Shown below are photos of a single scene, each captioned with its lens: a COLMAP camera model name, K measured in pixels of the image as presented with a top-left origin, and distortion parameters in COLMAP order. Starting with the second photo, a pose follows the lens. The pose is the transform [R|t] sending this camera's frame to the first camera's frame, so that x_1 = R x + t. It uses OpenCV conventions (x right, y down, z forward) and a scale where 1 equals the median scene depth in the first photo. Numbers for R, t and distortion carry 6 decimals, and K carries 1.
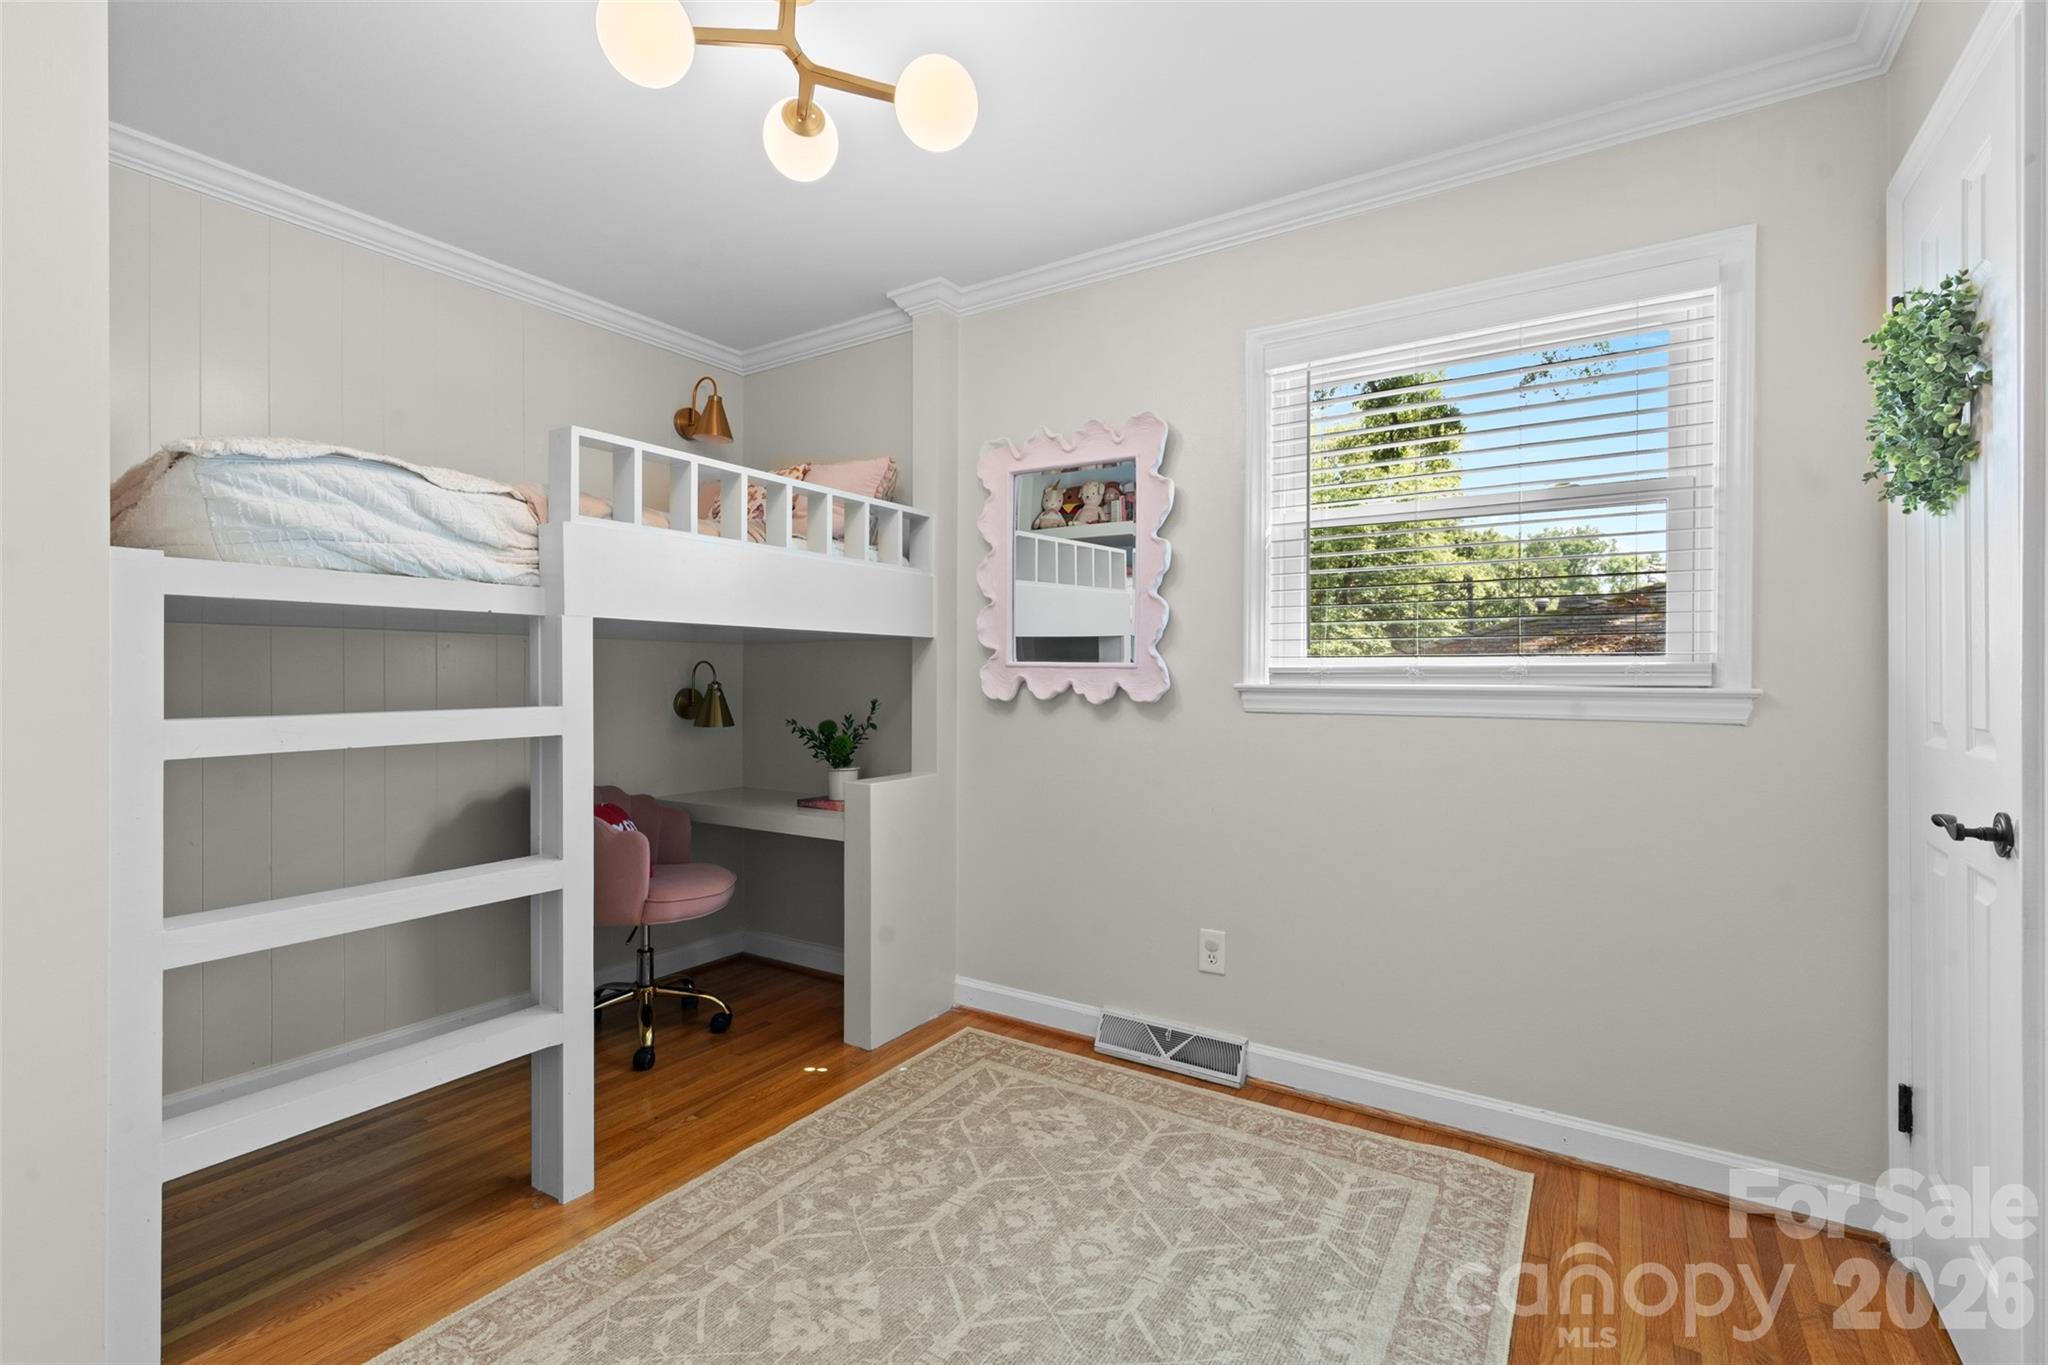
lens RADIAL K [[920.7, 0, 1021.5], [0, 920.7, 676.6], [0, 0, 1]] dist [0.008129, -0.001563]
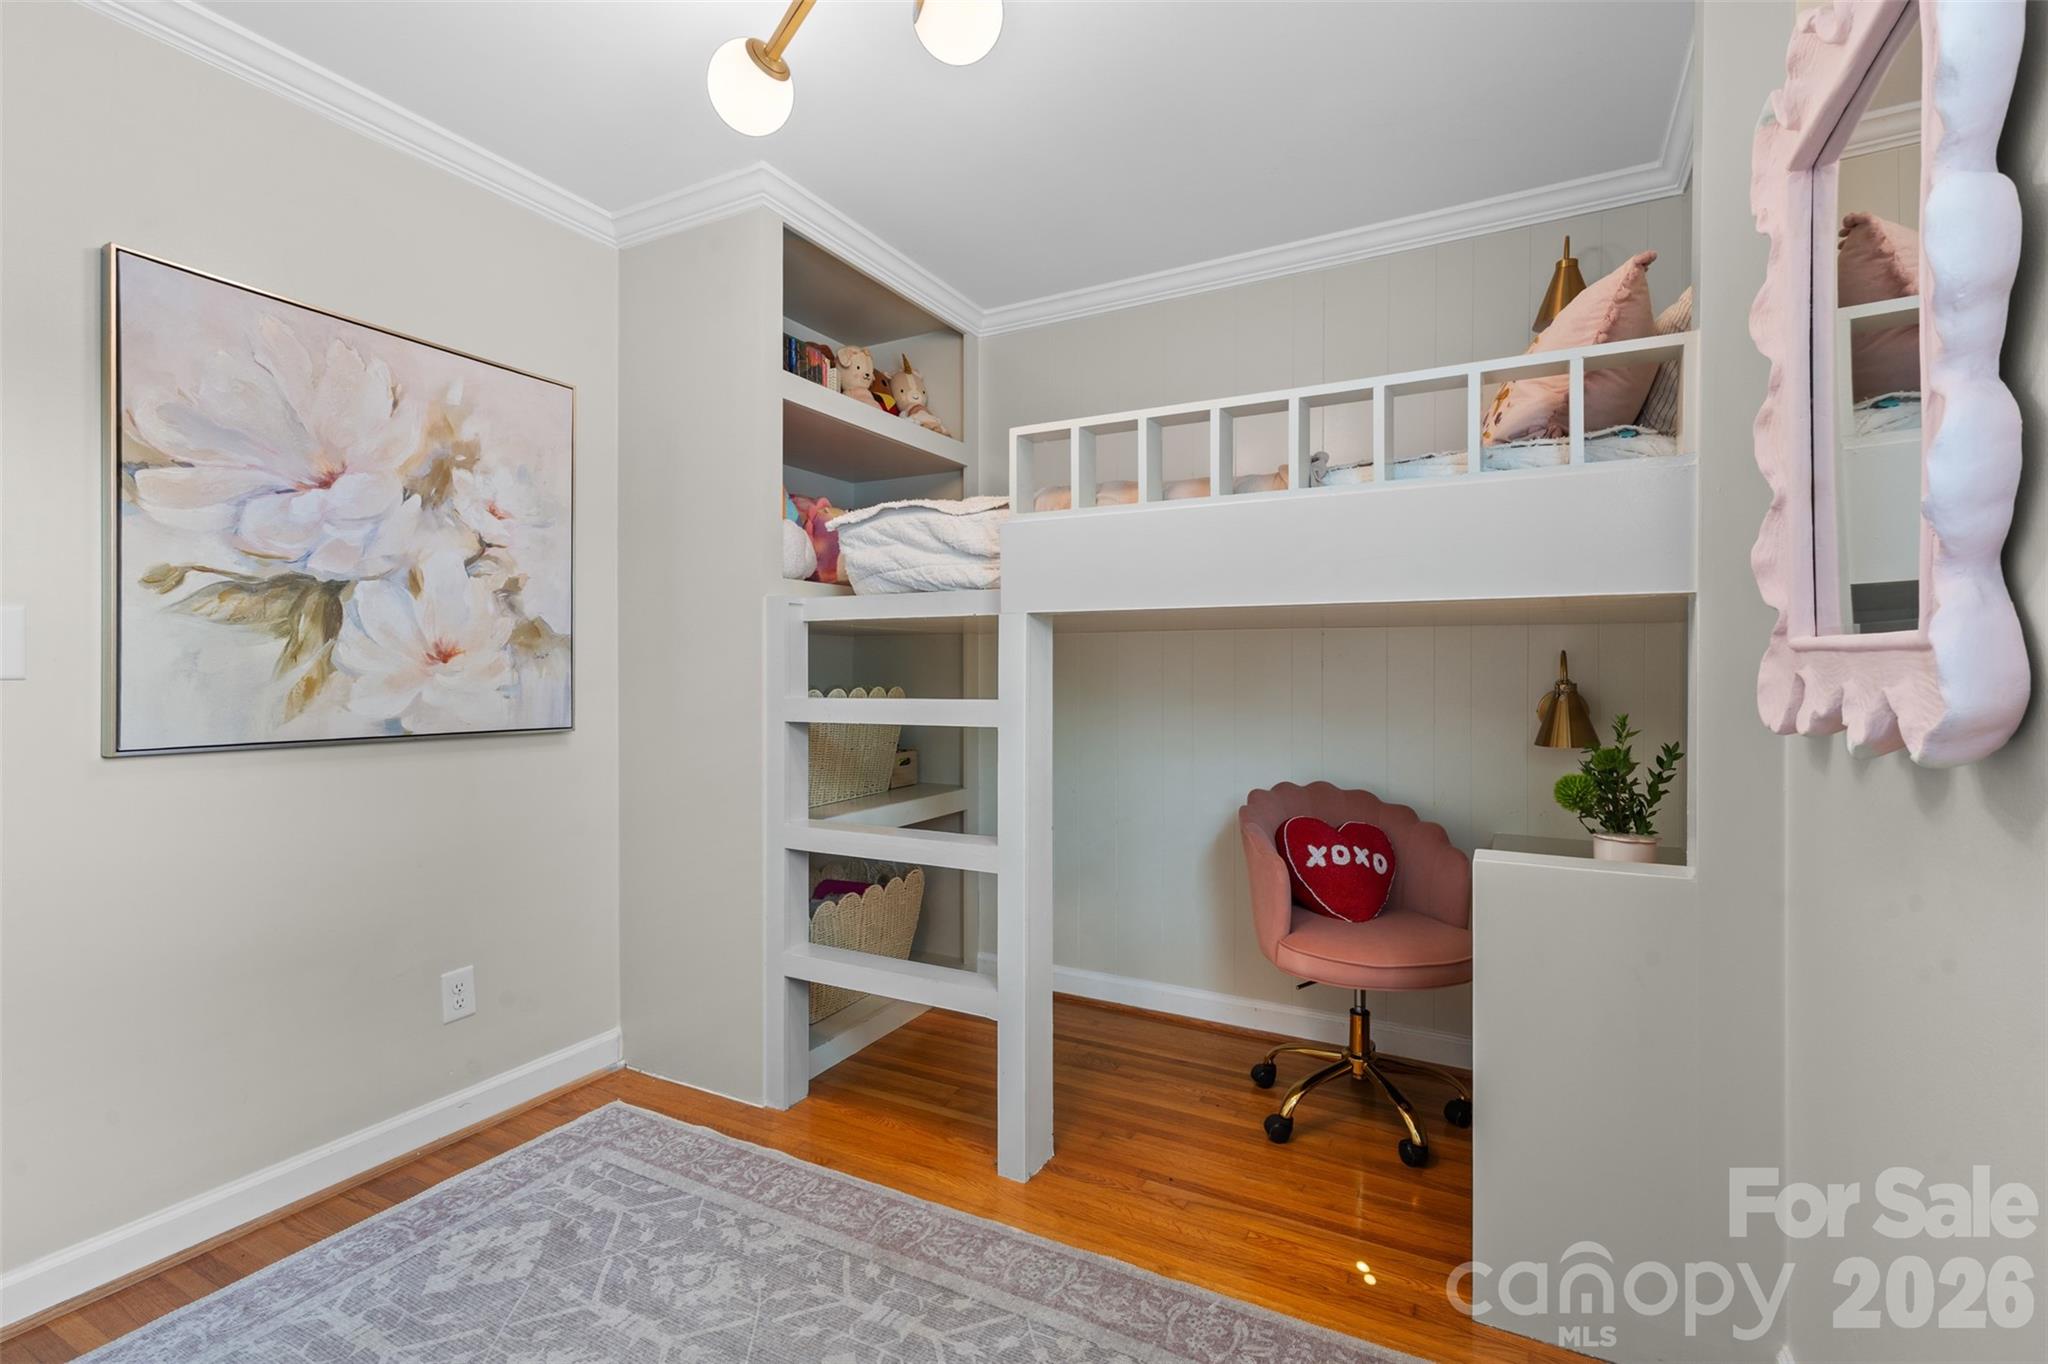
lens RADIAL K [[920.7, 0, 1023.7], [0, 920.7, 675.1], [0, 0, 1]] dist [0.008129, -0.001563]
pose [[0.080959, 0.001431, -0.996716, 0.531060], [-0.004010, 0.999991, 0.001110, 0.002783], [0.996709, 0.003907, 0.080964, 0.912006]]
